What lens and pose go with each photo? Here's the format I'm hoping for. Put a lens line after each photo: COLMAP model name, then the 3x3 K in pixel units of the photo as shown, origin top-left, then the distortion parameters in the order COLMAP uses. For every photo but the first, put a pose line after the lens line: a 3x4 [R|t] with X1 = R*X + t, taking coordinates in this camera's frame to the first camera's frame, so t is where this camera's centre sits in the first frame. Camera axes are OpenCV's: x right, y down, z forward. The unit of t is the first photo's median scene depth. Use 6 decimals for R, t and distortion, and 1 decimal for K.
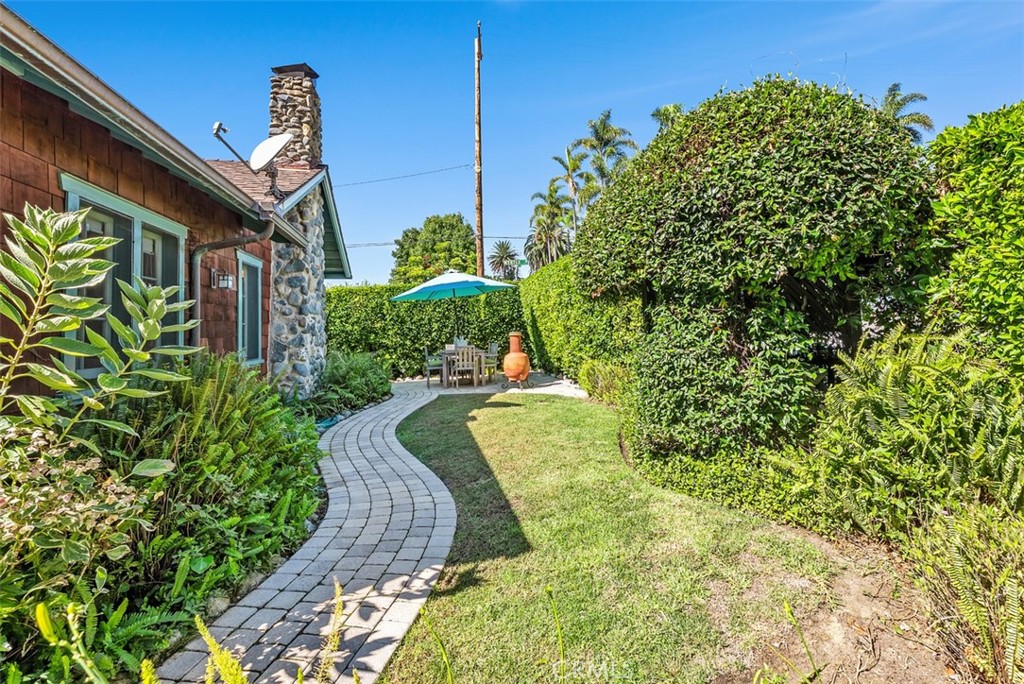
lens RADIAL K [[452.8, 0, 518.0], [0, 452.8, 314.9], [0, 0, 1]] dist [0.003613, 0.000601]
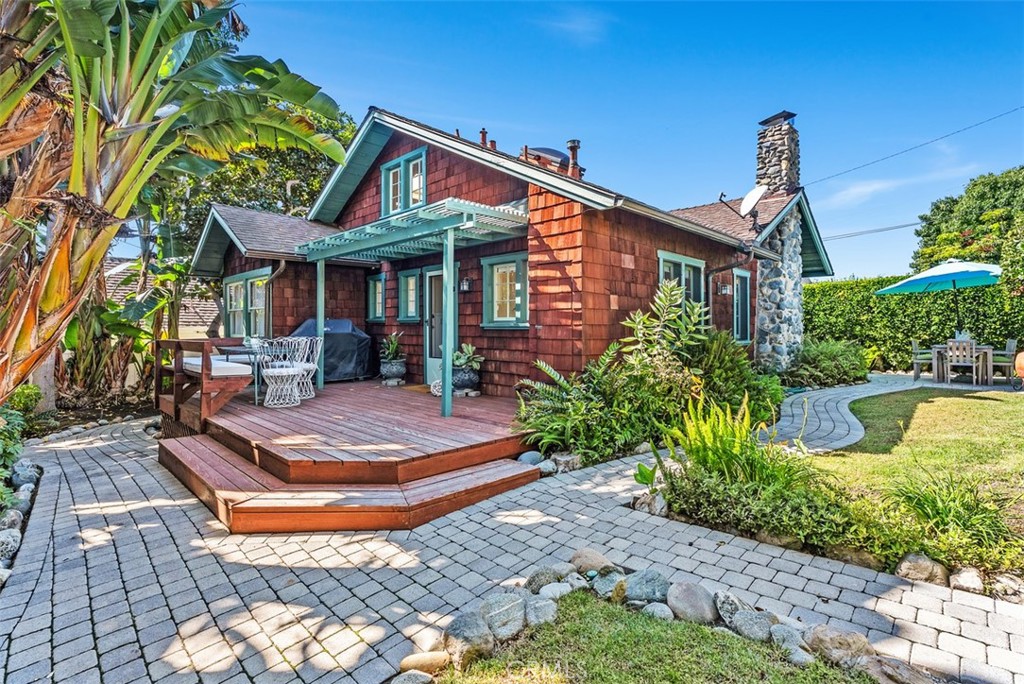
lens RADIAL K [[452.8, 0, 518.0], [0, 452.8, 314.9], [0, 0, 1]] dist [0.003613, 0.000601]
pose [[0.526790, 0.002937, -0.849990, 0.230501], [0.013071, 0.999848, 0.011556, -0.008891], [0.849895, -0.017198, 0.526672, -0.327366]]
